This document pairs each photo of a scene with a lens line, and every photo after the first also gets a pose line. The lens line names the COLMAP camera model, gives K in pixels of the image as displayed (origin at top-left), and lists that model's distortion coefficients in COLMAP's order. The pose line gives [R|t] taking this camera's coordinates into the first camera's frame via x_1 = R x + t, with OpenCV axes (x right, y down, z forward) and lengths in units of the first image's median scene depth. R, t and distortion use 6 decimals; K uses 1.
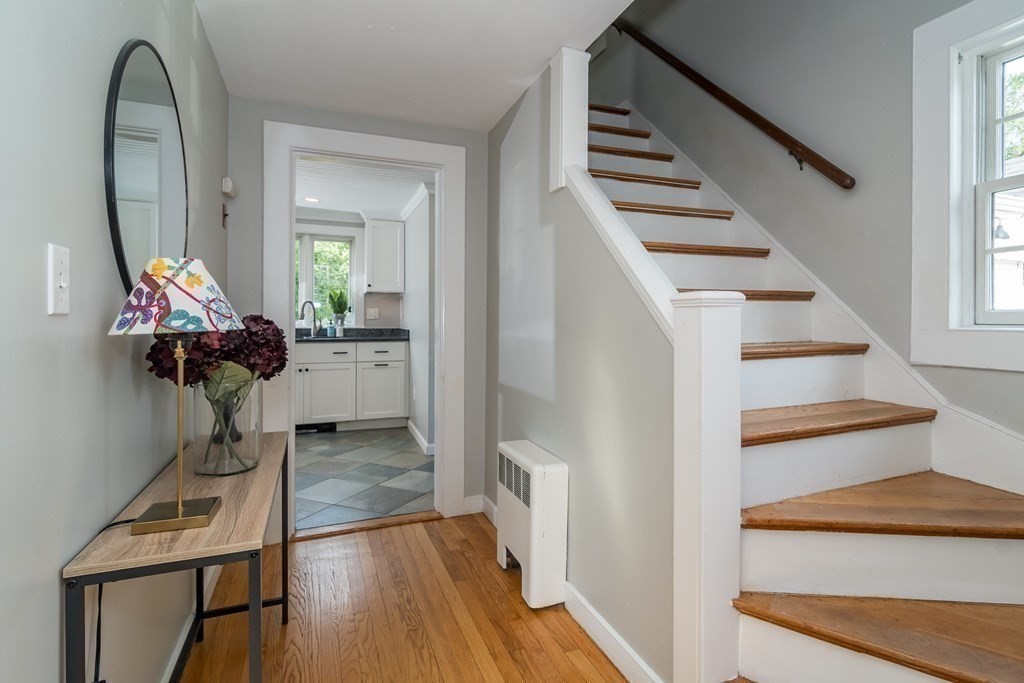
lens RADIAL K [[523.2, 0, 544.5], [0, 523.2, 318.6], [0, 0, 1]] dist [-0.000124, -0.000254]
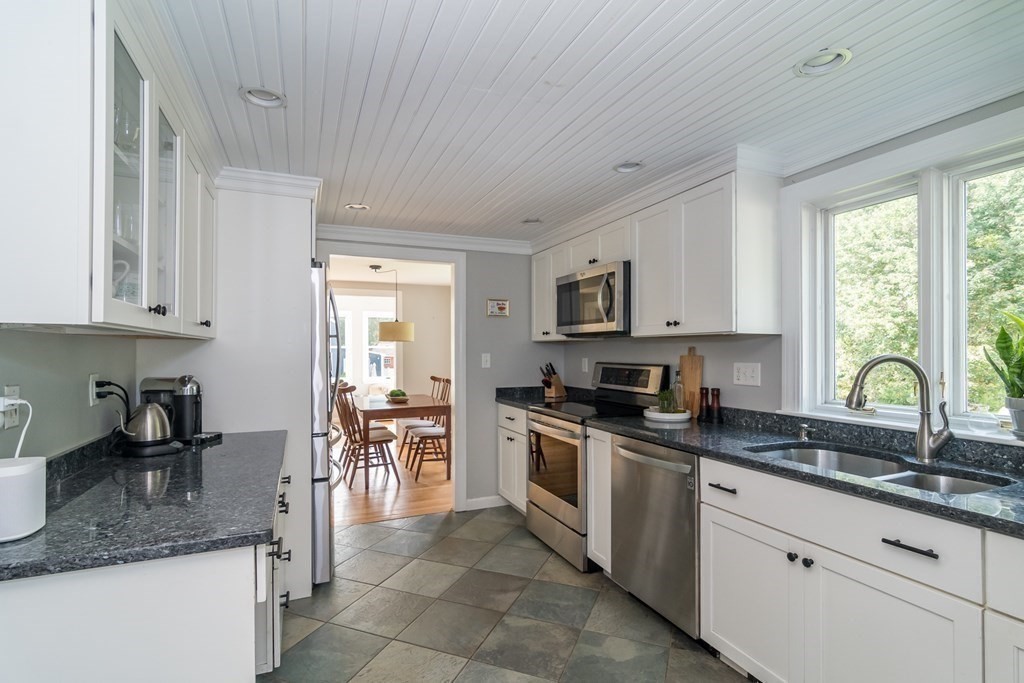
lens RADIAL K [[492.5, 0, 512.0], [0, 492.5, 341.5], [0, 0, 1]] dist [0.001266, 0.001008]
pose [[-0.003722, -0.021629, -0.999759, -0.212605], [0.000887, 0.999766, -0.021633, -0.063329], [0.999993, -0.000968, -0.003702, 1.319440]]
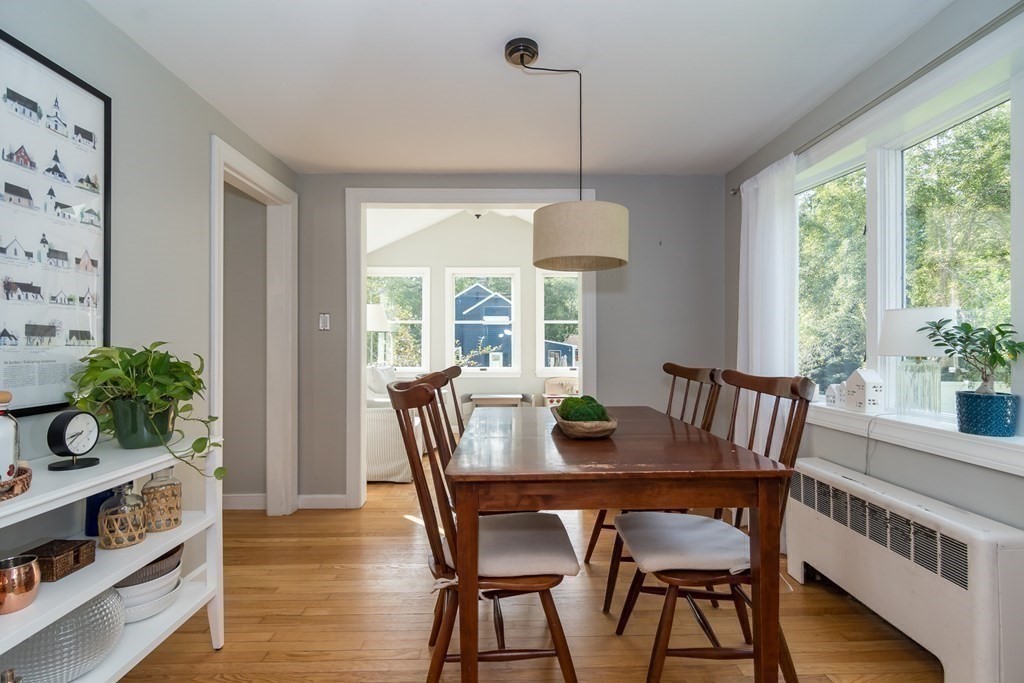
lens RADIAL K [[492.5, 0, 512.0], [0, 492.5, 341.5], [0, 0, 1]] dist [0.001266, 0.001008]
pose [[-0.379842, -0.010758, -0.924989, -1.384716], [-0.002882, 0.999941, -0.010446, 0.007603], [0.925047, -0.001302, -0.379851, 1.051984]]
